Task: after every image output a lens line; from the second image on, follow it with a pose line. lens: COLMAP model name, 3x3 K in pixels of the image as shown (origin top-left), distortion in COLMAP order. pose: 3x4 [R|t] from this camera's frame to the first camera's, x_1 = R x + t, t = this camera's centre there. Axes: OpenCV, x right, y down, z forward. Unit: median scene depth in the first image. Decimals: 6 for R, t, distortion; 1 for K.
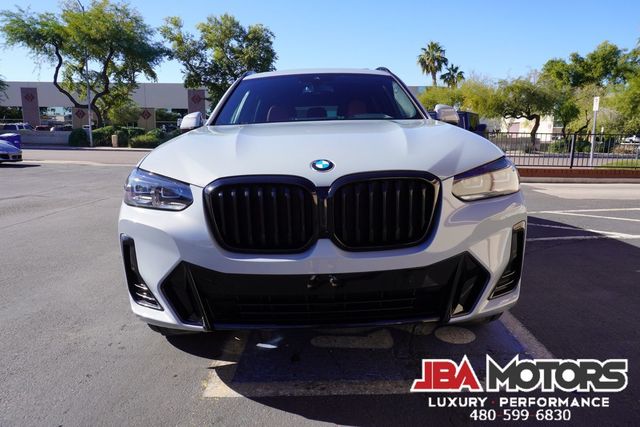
lens RADIAL K [[427.0, 0, 319.1], [0, 427.0, 209.4], [0, 0, 1]] dist [-0.042019, 0.023542]
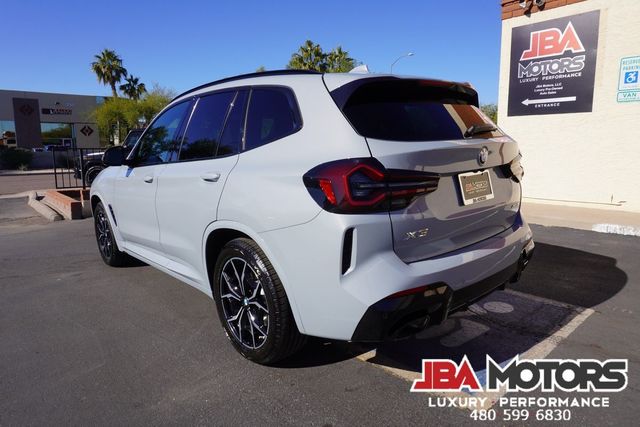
lens RADIAL K [[427.0, 0, 319.9], [0, 427.0, 211.0], [0, 0, 1]] dist [-0.042019, 0.023542]
pose [[0.741290, -0.113438, 0.661529, -0.048941], [0.129096, 0.991309, 0.025328, -0.006086], [-0.658653, 0.066625, 0.749491, 0.017046]]
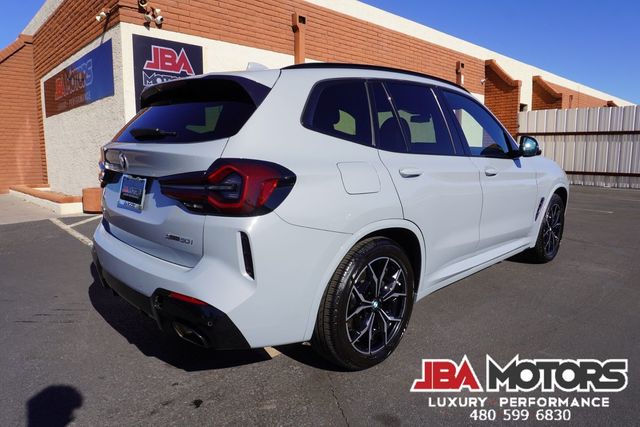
lens RADIAL K [[427.0, 0, 320.7], [0, 427.0, 212.2], [0, 0, 1]] dist [-0.042019, 0.023542]
pose [[-0.704293, -0.094761, 0.703557, -0.050638], [0.123164, 0.959712, 0.252555, -0.027541], [-0.699144, 0.264525, -0.664247, 0.155193]]
